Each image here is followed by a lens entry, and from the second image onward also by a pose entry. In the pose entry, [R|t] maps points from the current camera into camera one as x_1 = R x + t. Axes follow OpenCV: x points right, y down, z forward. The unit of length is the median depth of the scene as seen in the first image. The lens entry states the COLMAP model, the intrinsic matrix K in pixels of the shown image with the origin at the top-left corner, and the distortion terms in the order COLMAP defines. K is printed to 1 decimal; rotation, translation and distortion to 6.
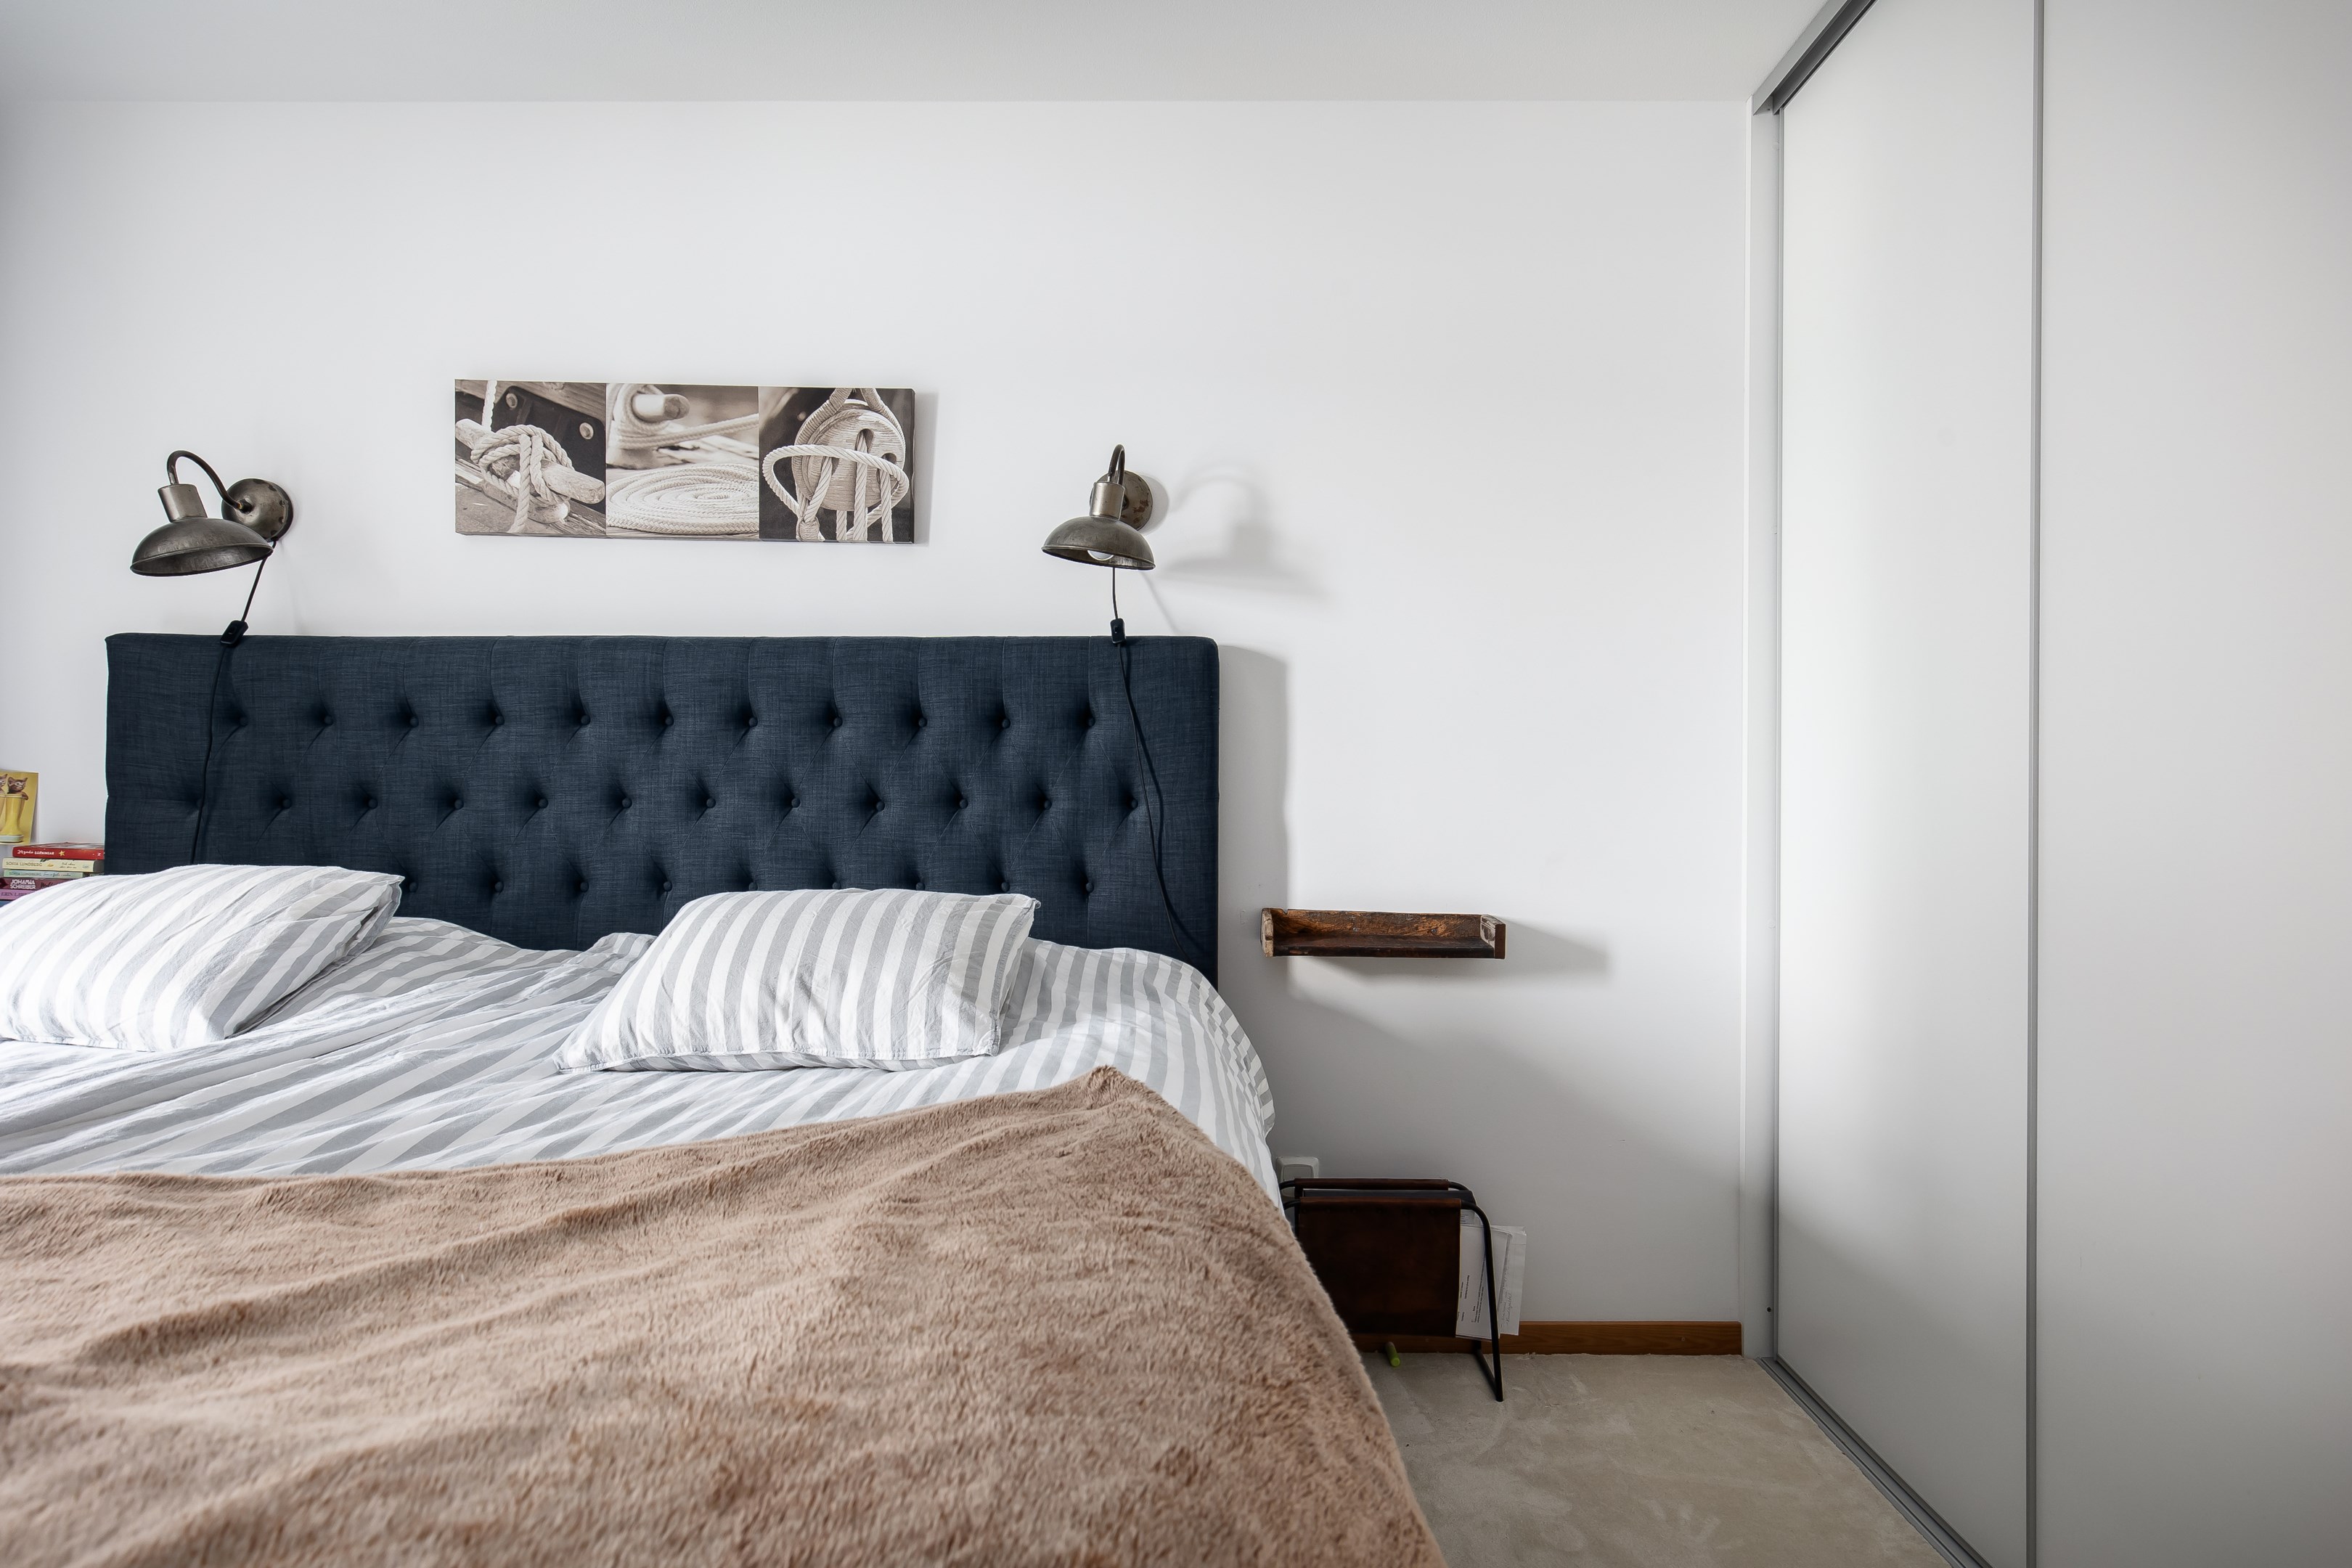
lens RADIAL K [[1223.6, 0, 1176.0], [0, 1223.6, 784.0], [0, 0, 1]] dist [-0.001642, -0.000446]
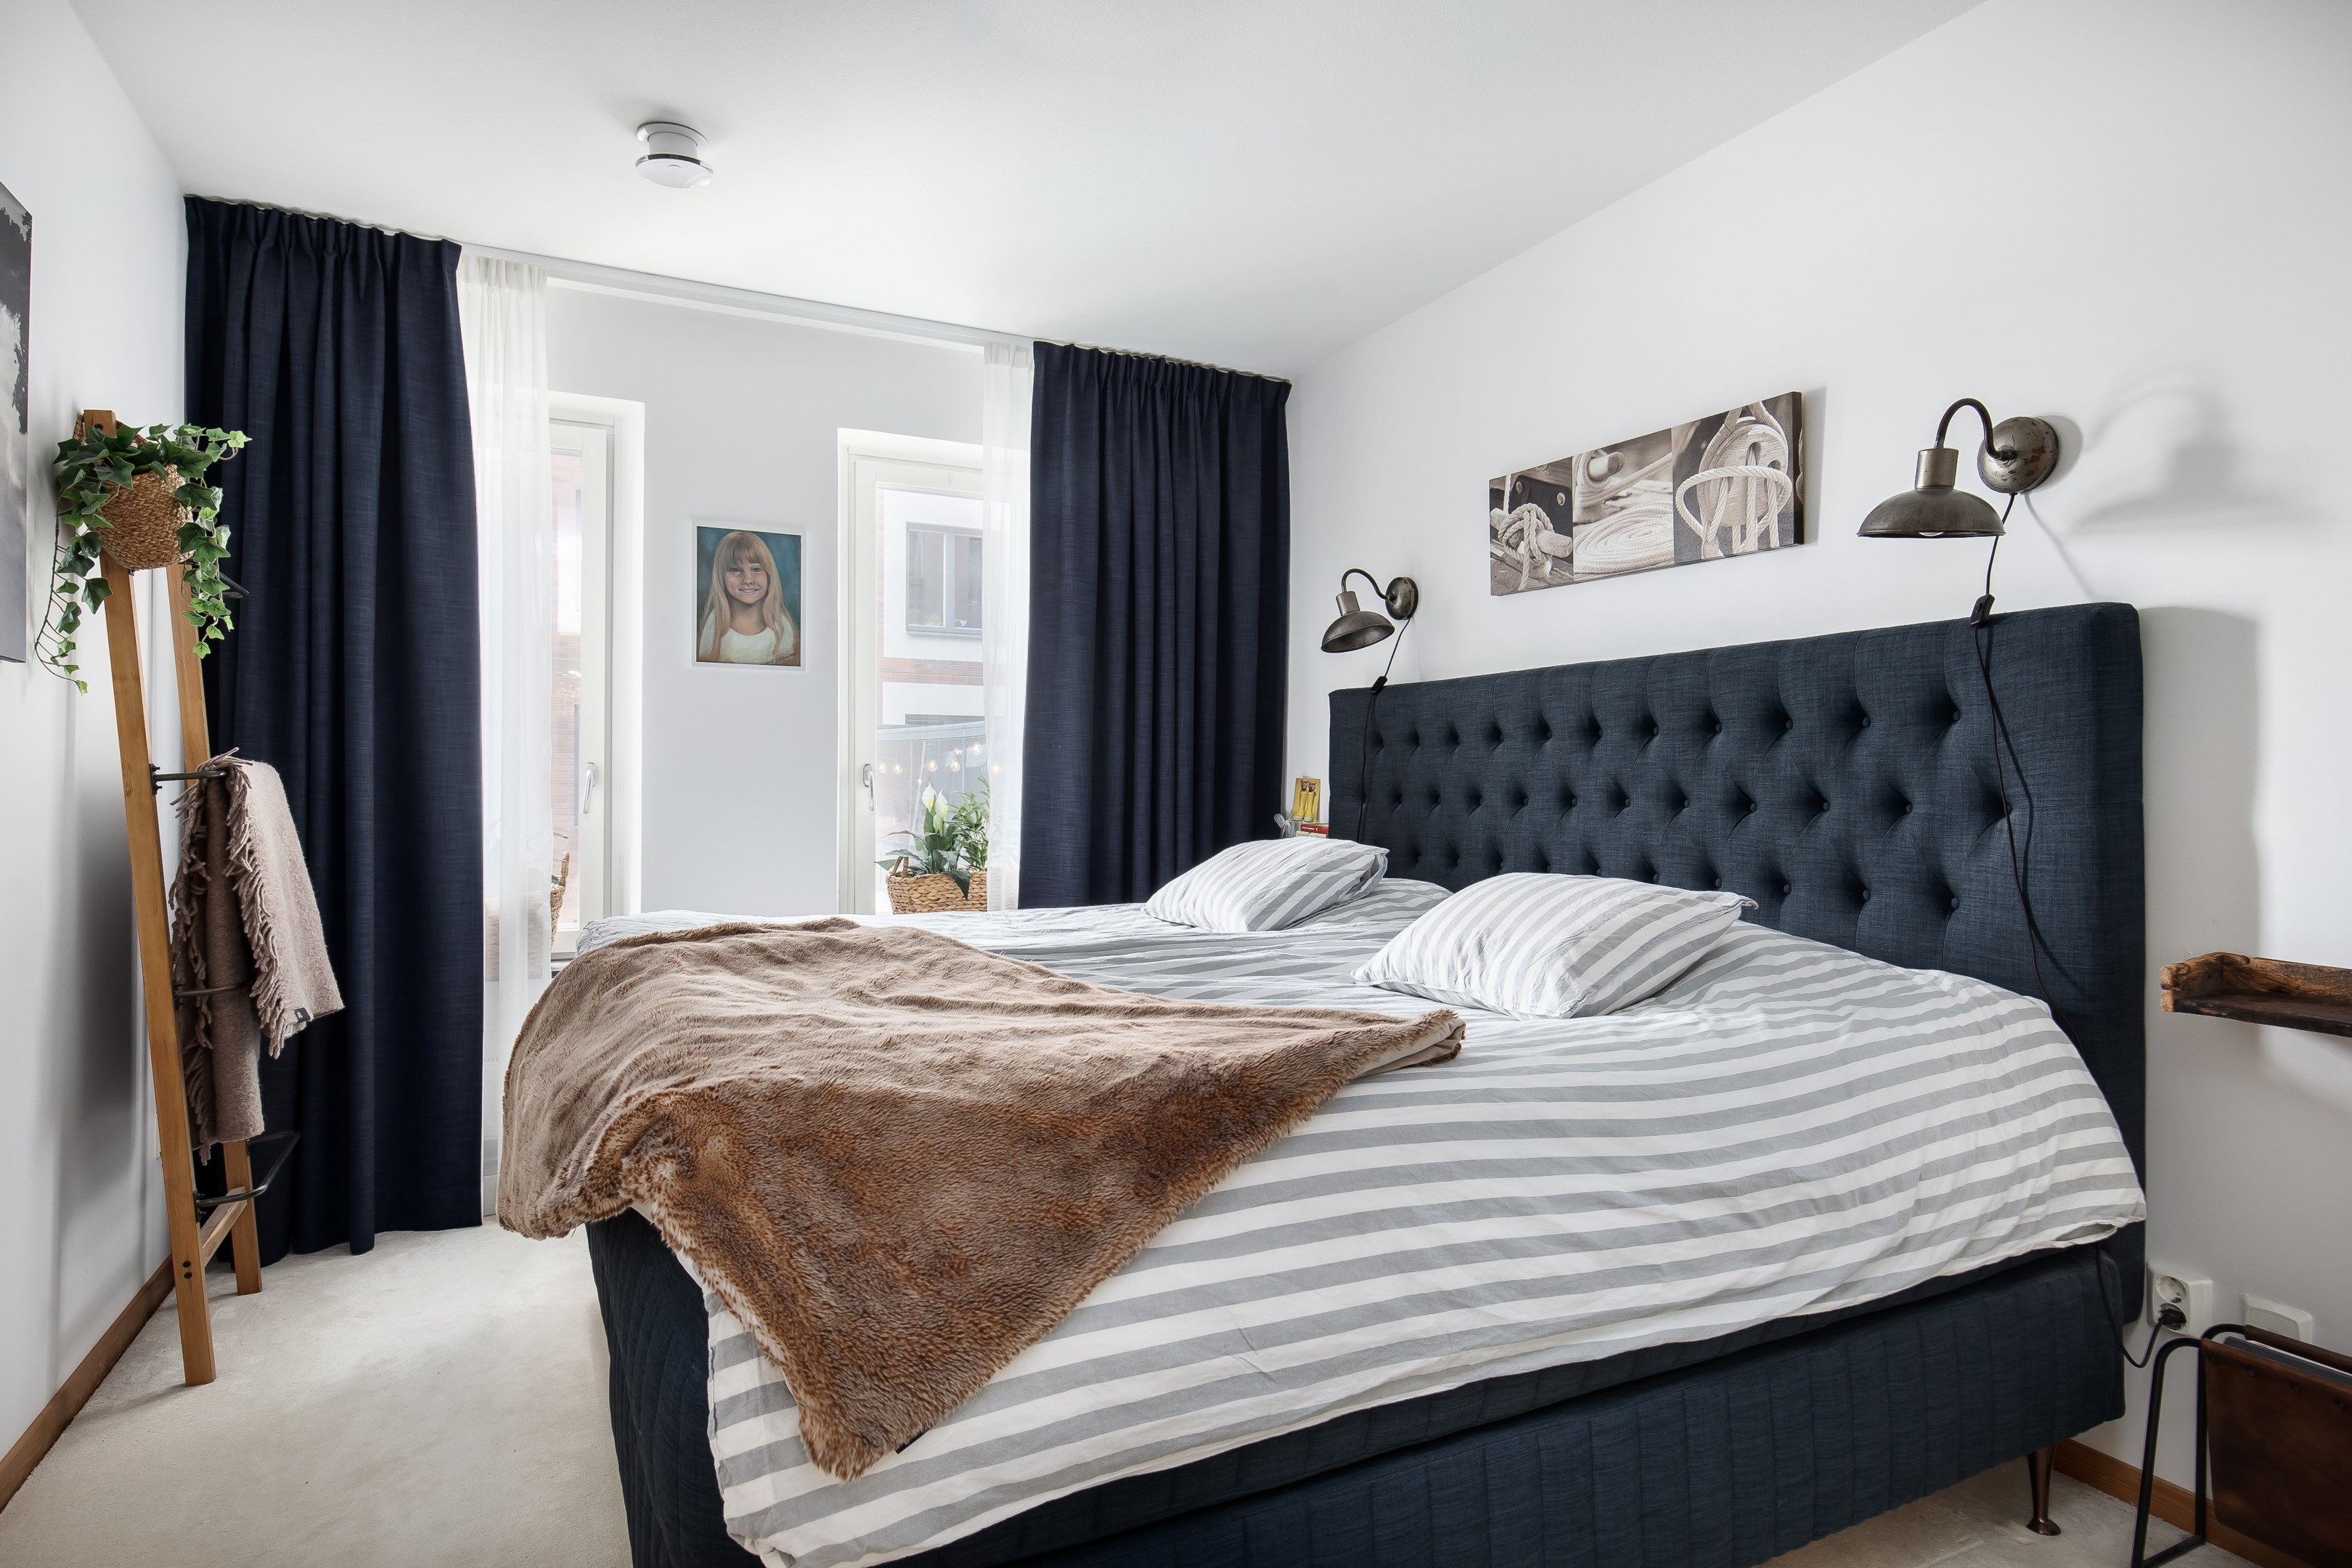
lens RADIAL K [[1251.7, 0, 1176.0], [0, 1251.7, 784.0], [0, 0, 1]] dist [0.001085, 0.000016]
pose [[0.456545, -0.001850, -0.889698, 0.463208], [-0.002743, 0.999990, -0.003487, 0.003034], [0.889696, 0.004032, 0.456535, 0.084154]]
